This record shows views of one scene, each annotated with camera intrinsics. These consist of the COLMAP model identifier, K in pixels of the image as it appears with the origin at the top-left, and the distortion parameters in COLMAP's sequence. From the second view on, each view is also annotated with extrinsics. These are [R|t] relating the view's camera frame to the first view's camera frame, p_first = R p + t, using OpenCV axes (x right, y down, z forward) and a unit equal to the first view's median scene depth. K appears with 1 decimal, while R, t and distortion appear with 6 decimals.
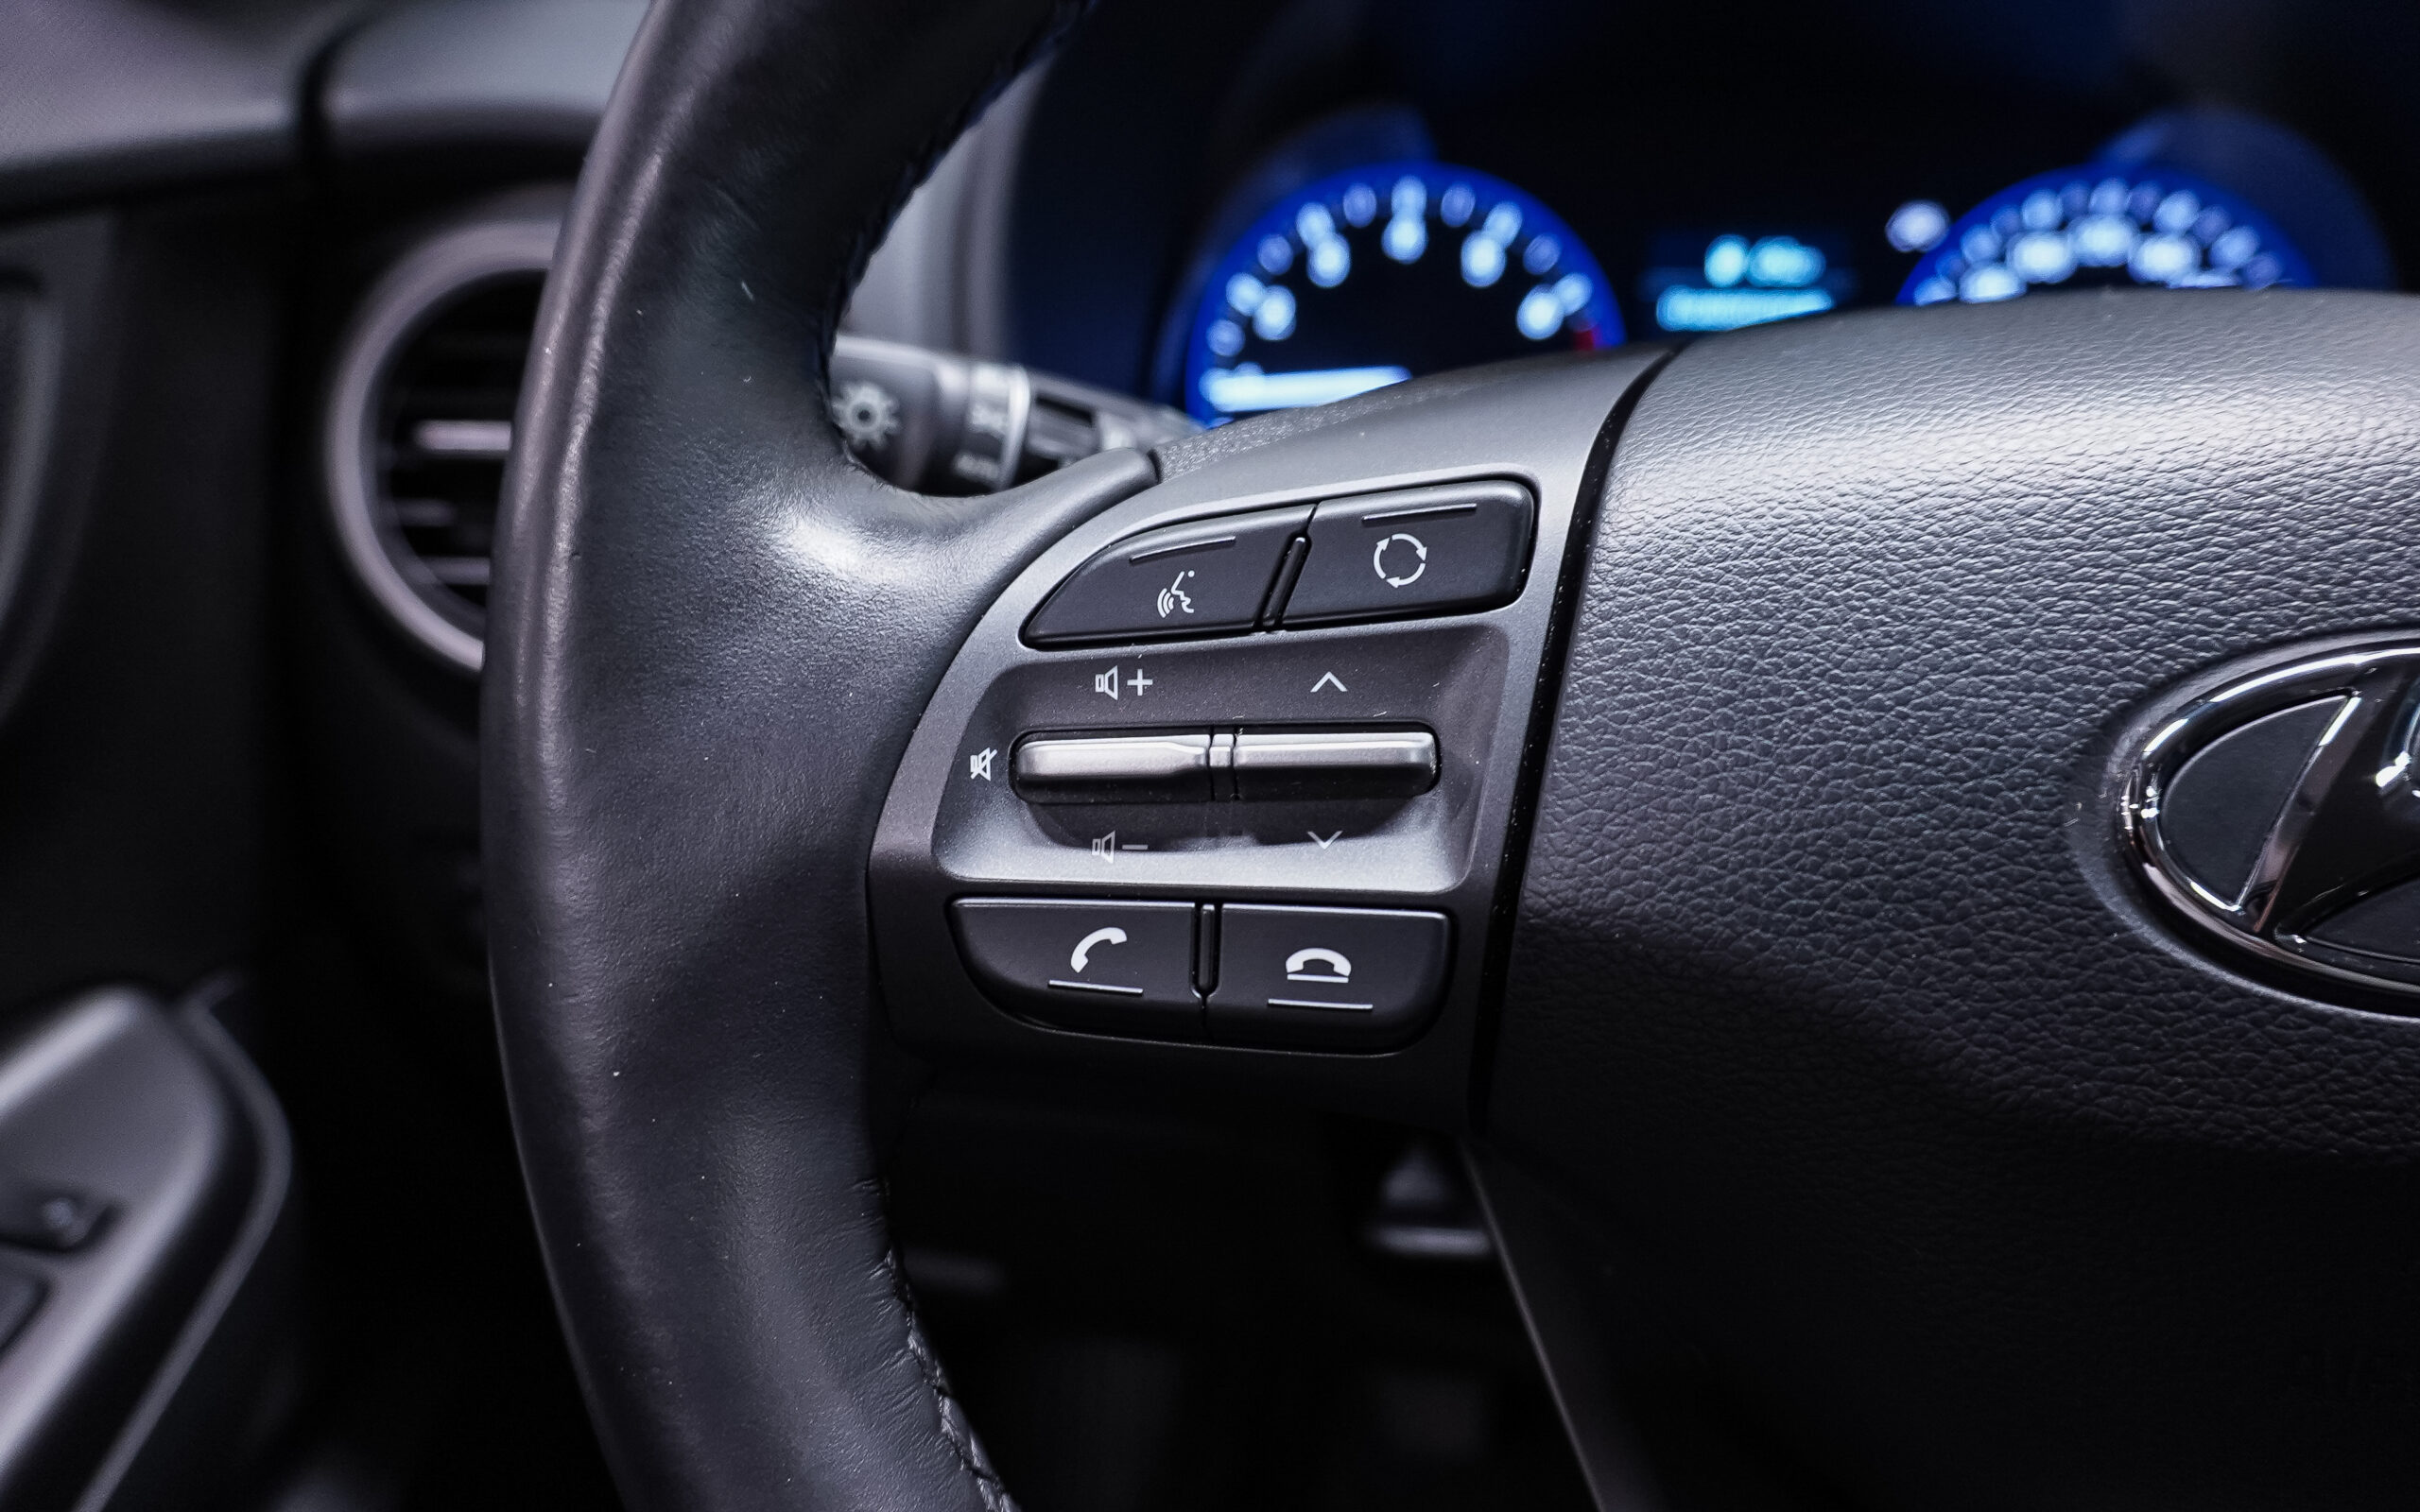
lens RADIAL K [[1713.6, 0, 1187.9], [0, 1713.6, 760.8], [0, 0, 1]] dist [-0.054778, 0.037185]
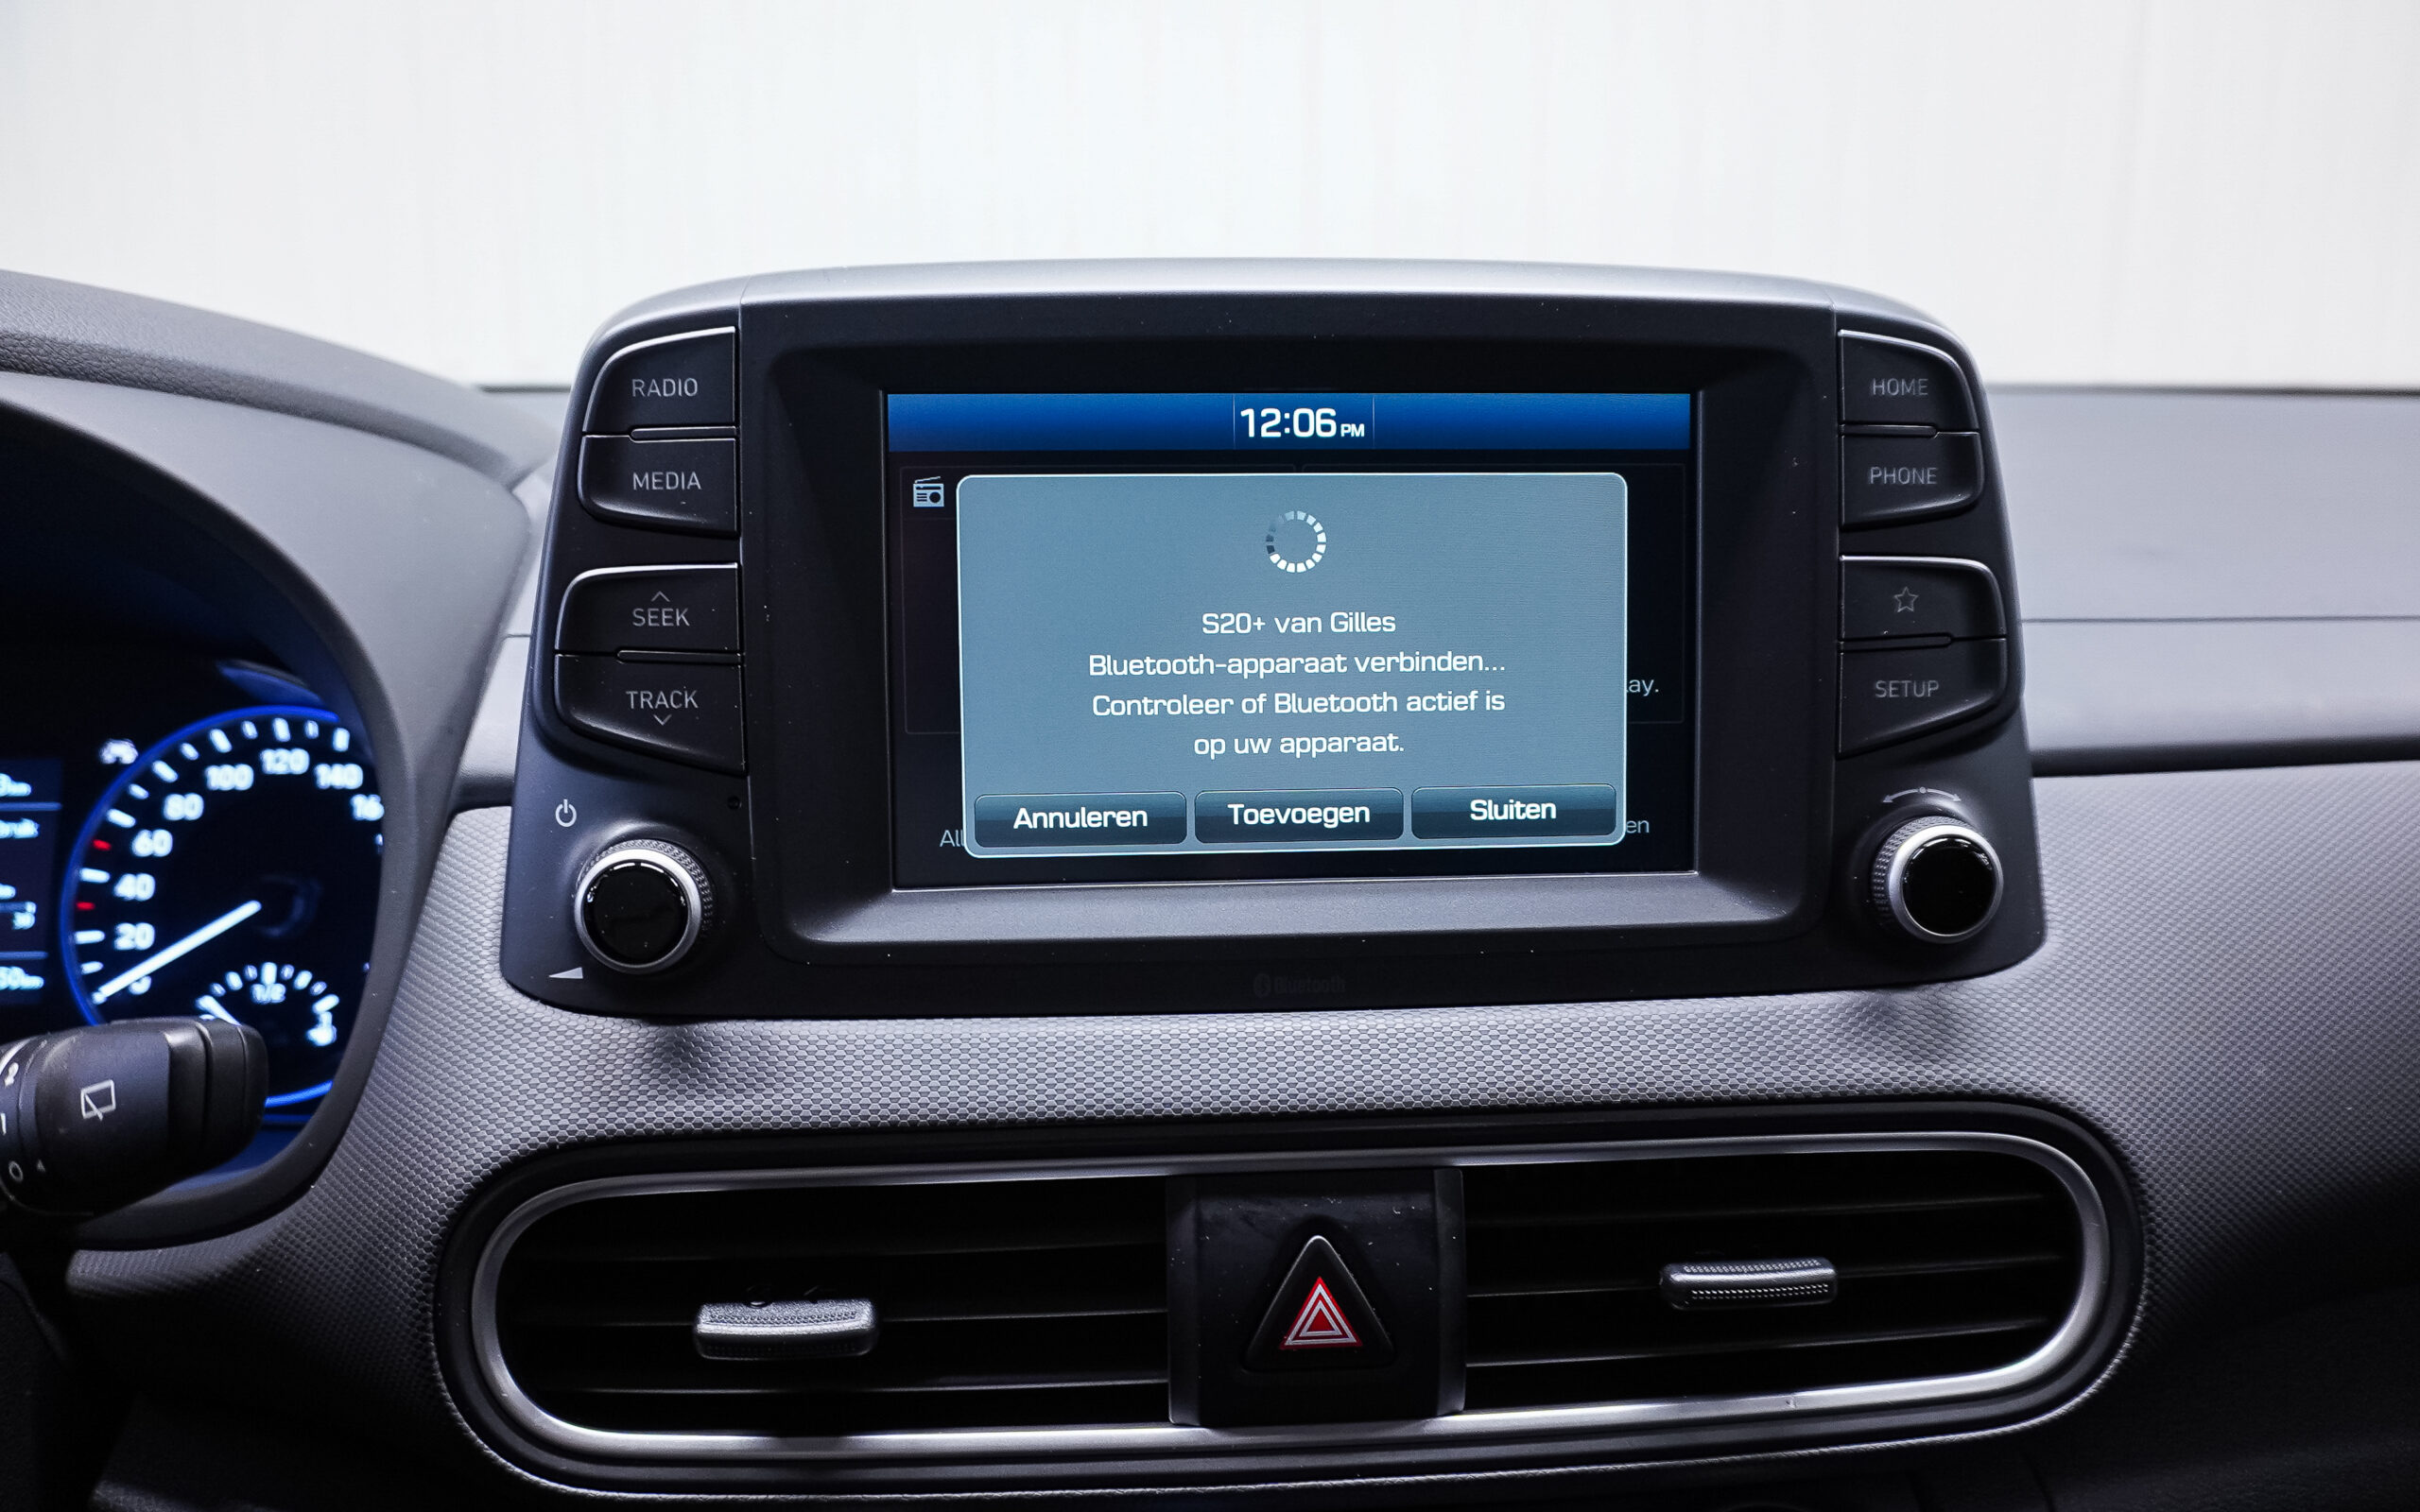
lens RADIAL K [[1713.6, 0, 1205.5], [0, 1713.6, 773.9], [0, 0, 1]] dist [-0.054778, 0.037185]
pose [[0.988908, -0.021093, 0.147022, 1.225932], [0.045610, 0.985164, -0.165443, -0.123235], [-0.141351, 0.170314, 0.975199, -0.163779]]
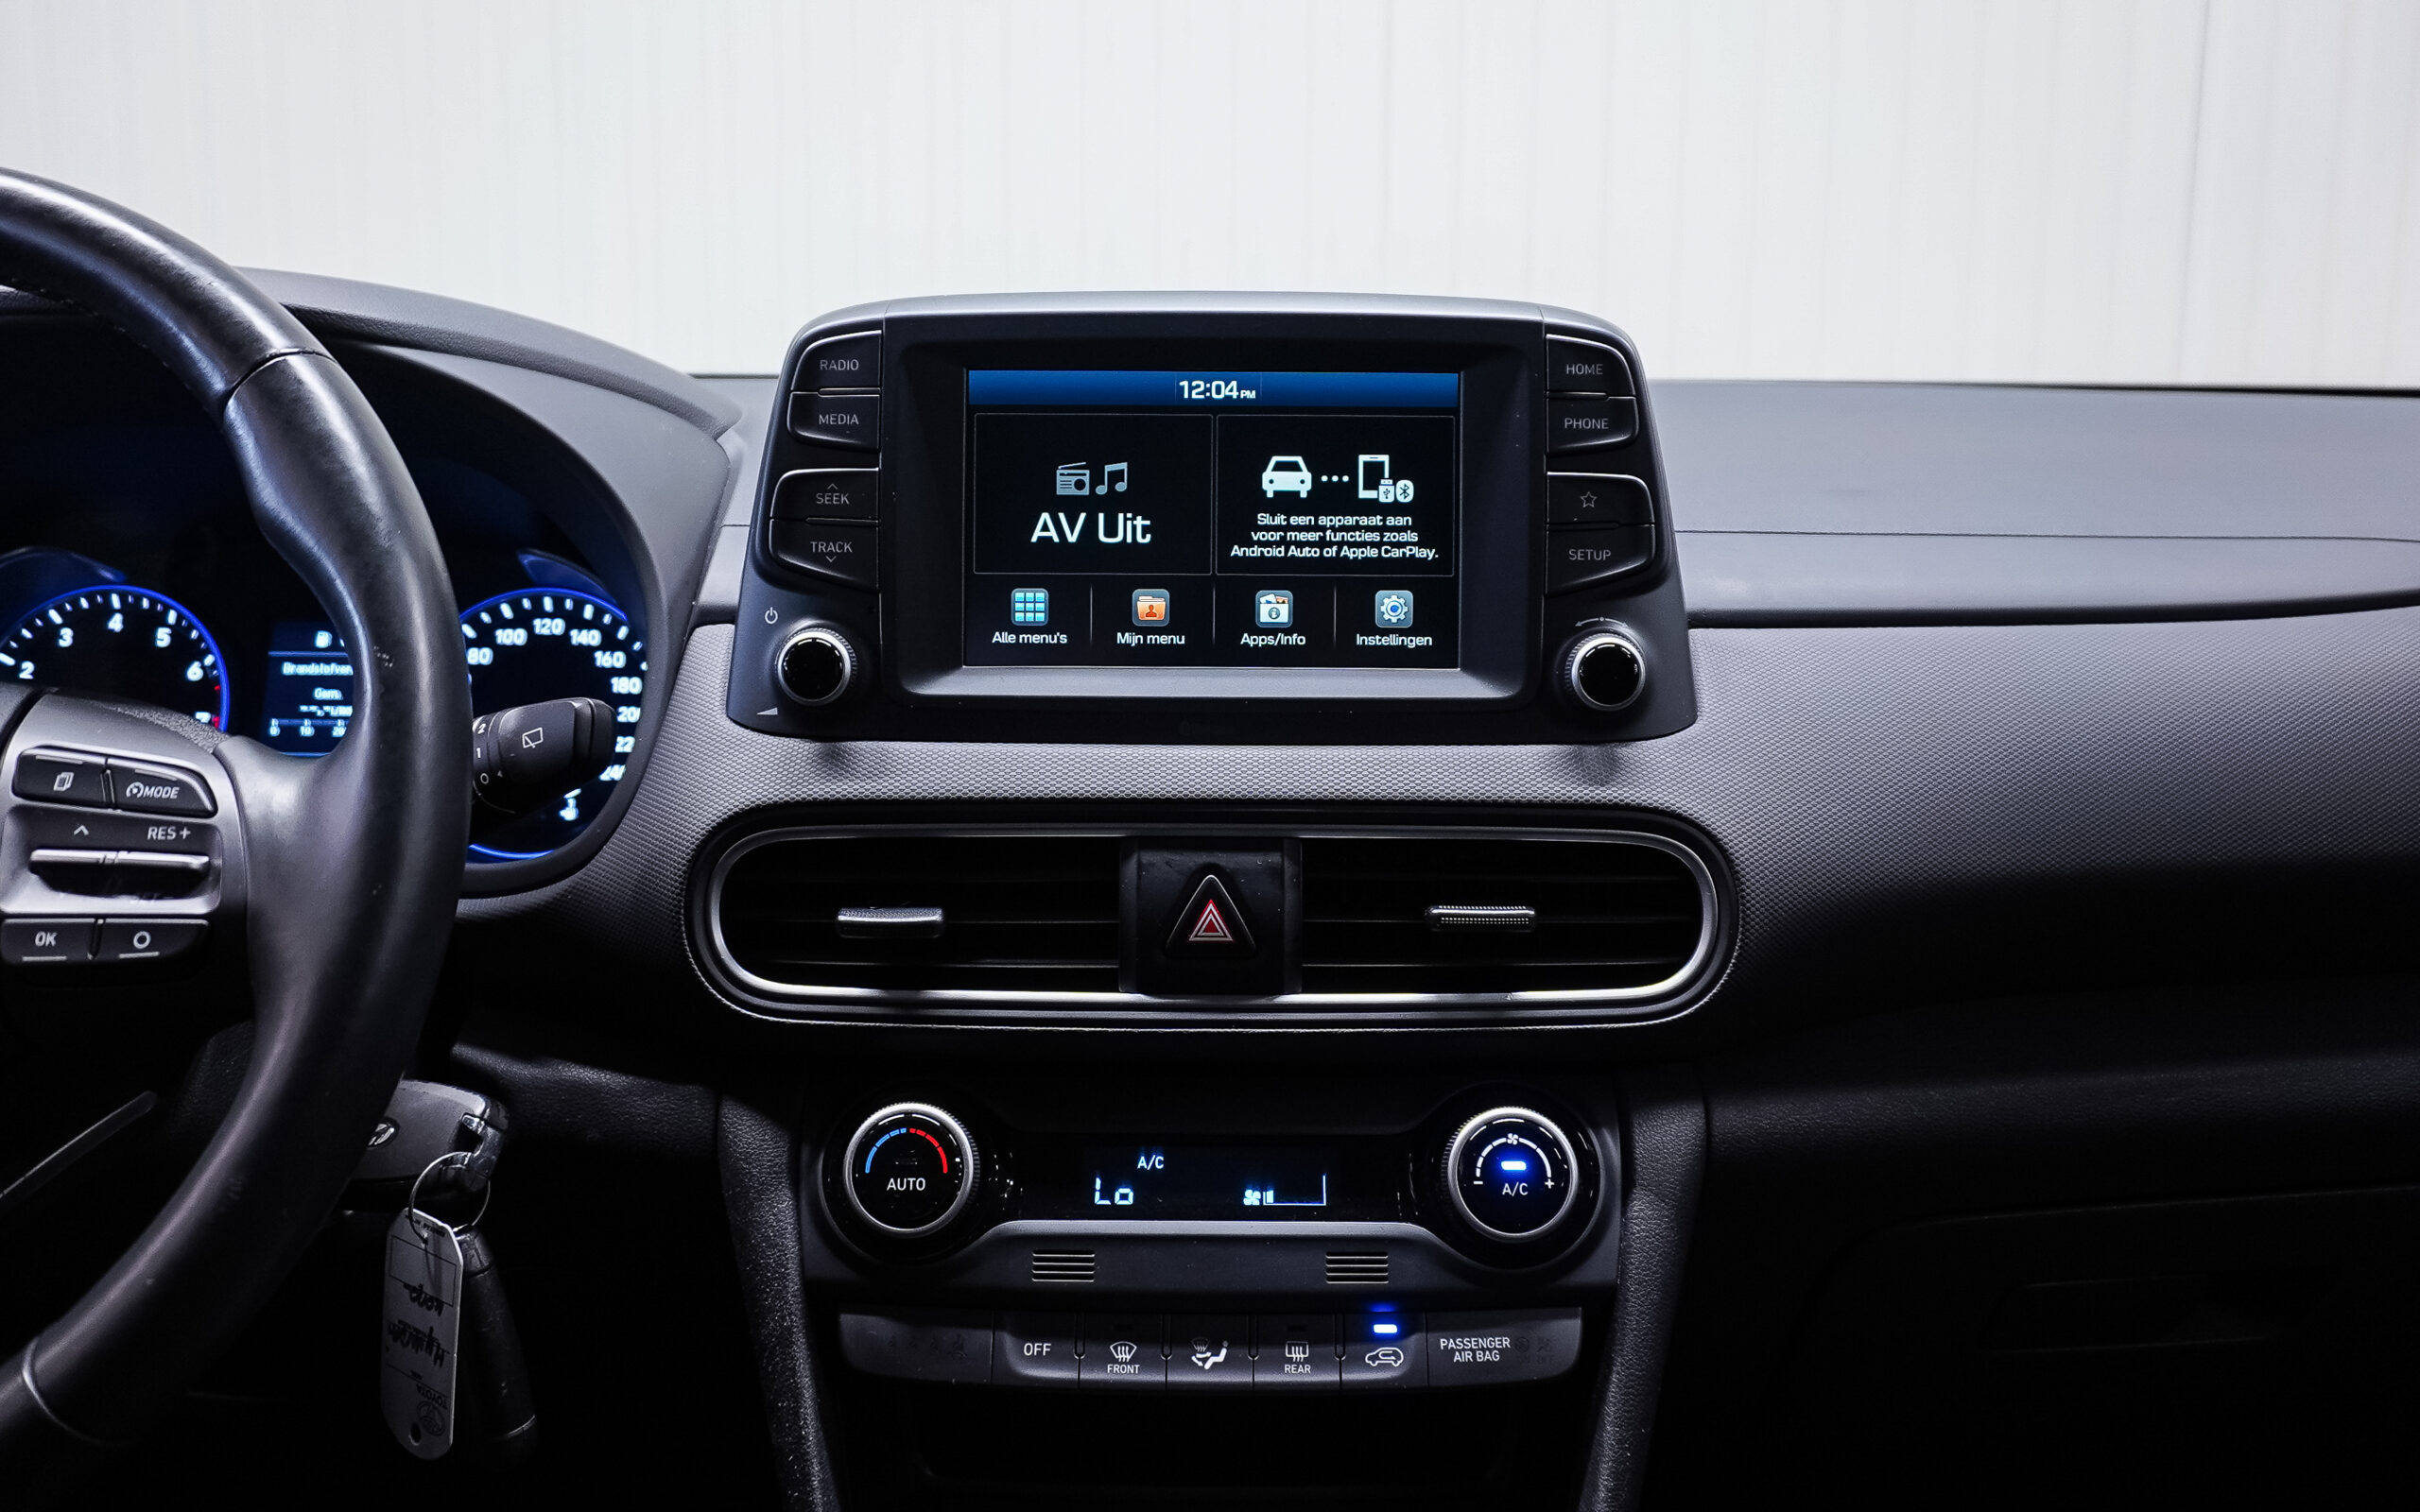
lens RADIAL K [[1842.6, 0, 1181.9], [0, 1842.6, 701.7], [0, 0, 1]] dist [-0.042653, 0.017147]
pose [[0.997059, 0.006937, 0.076322, 1.262982], [0.010618, 0.973785, -0.227224, 0.184831], [-0.075897, 0.227366, 0.970847, -0.834420]]
